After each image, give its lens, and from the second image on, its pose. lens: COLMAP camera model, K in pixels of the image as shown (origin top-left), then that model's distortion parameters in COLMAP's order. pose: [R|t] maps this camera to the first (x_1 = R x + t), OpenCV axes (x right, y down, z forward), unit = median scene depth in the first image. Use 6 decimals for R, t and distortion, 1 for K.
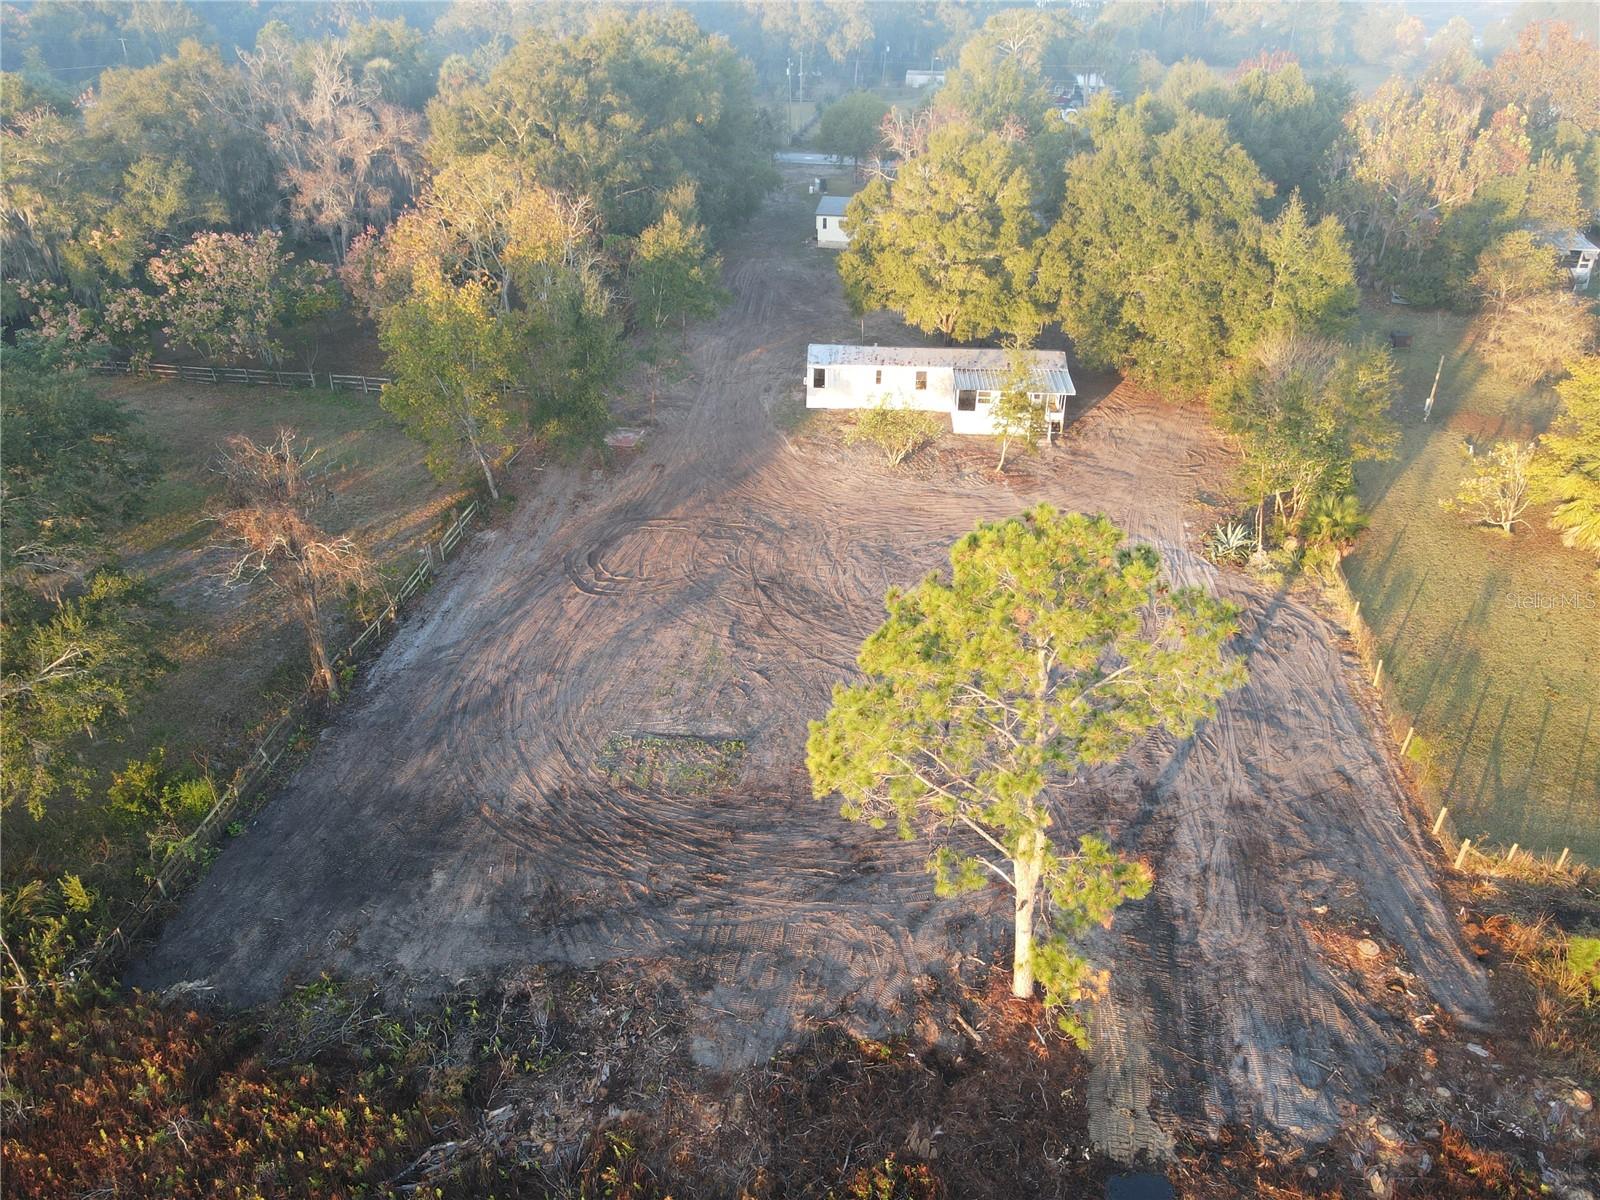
lens RADIAL K [[1167.3, 0, 794.1], [0, 1167.3, 599.2], [0, 0, 1]] dist [0.018410, 0.001716]
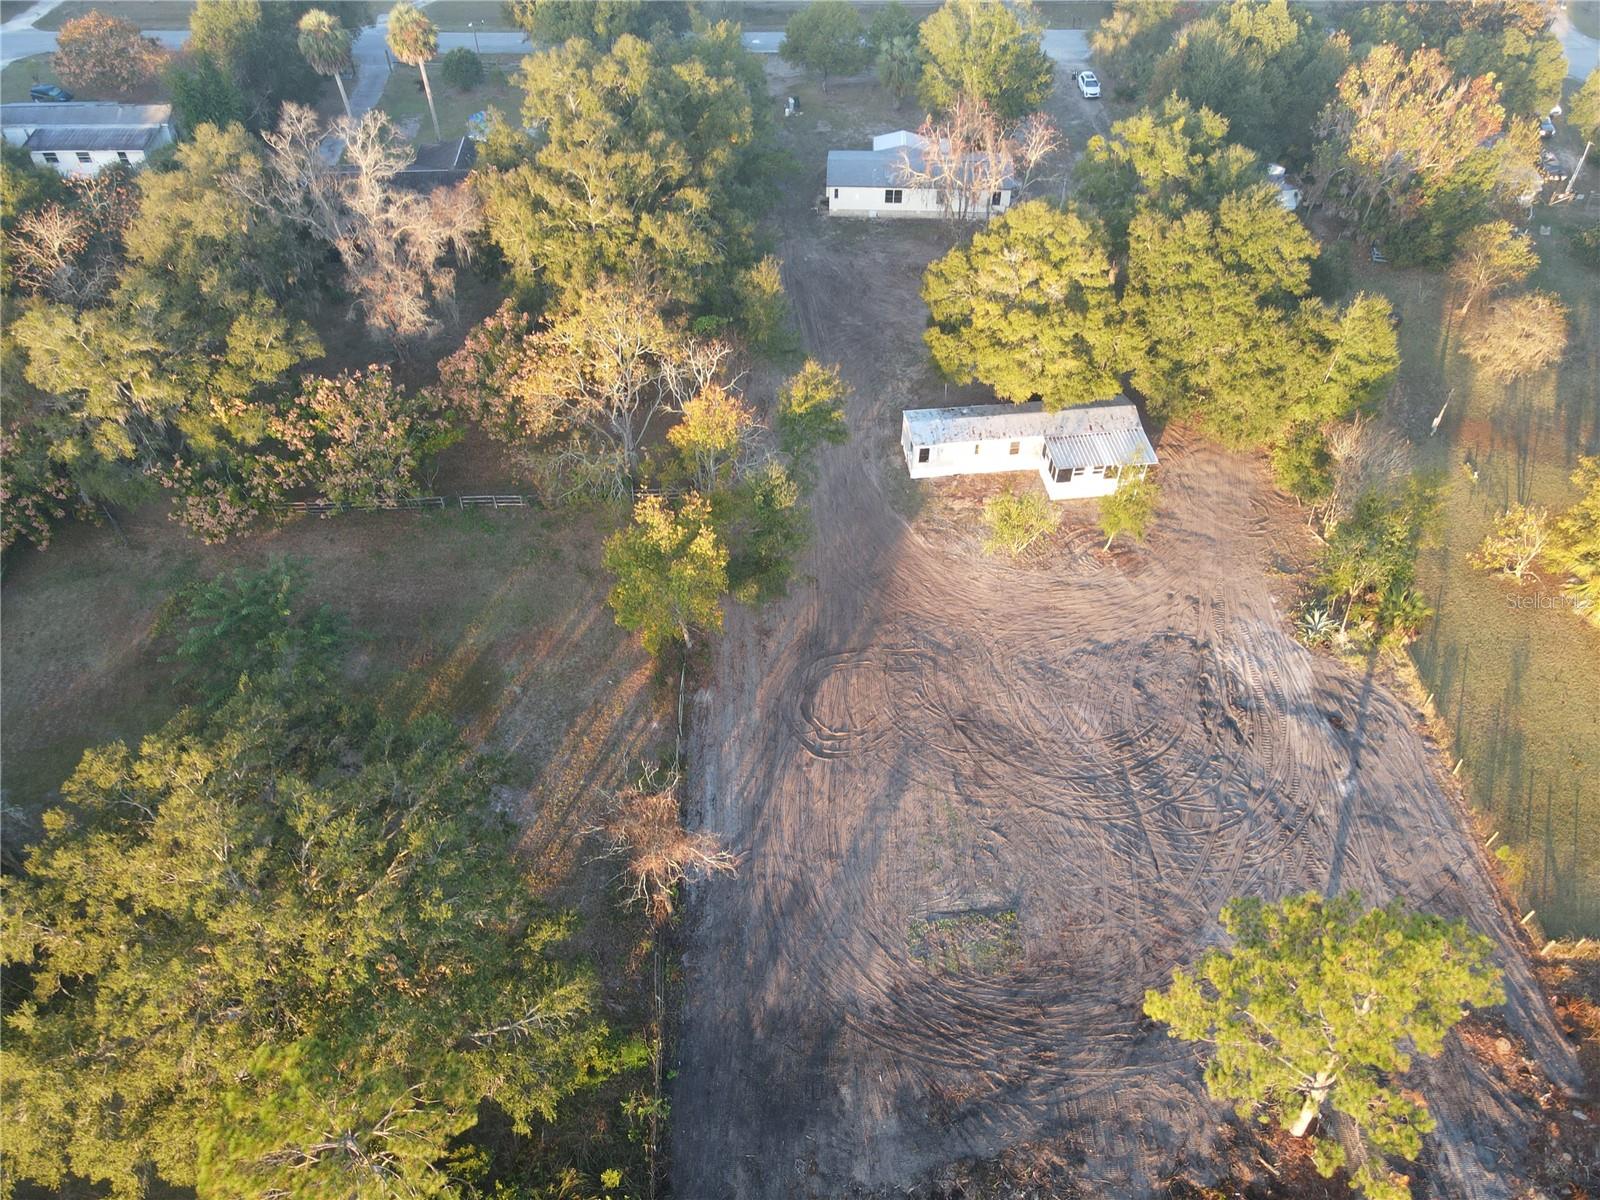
lens RADIAL K [[1167.3, 0, 796.3], [0, 1167.3, 600.8], [0, 0, 1]] dist [0.018410, 0.001716]
pose [[0.983557, -0.133219, 0.121936, -0.397025], [0.095827, 0.957263, 0.272884, -0.589892], [-0.153078, -0.256712, 0.954288, -0.103185]]
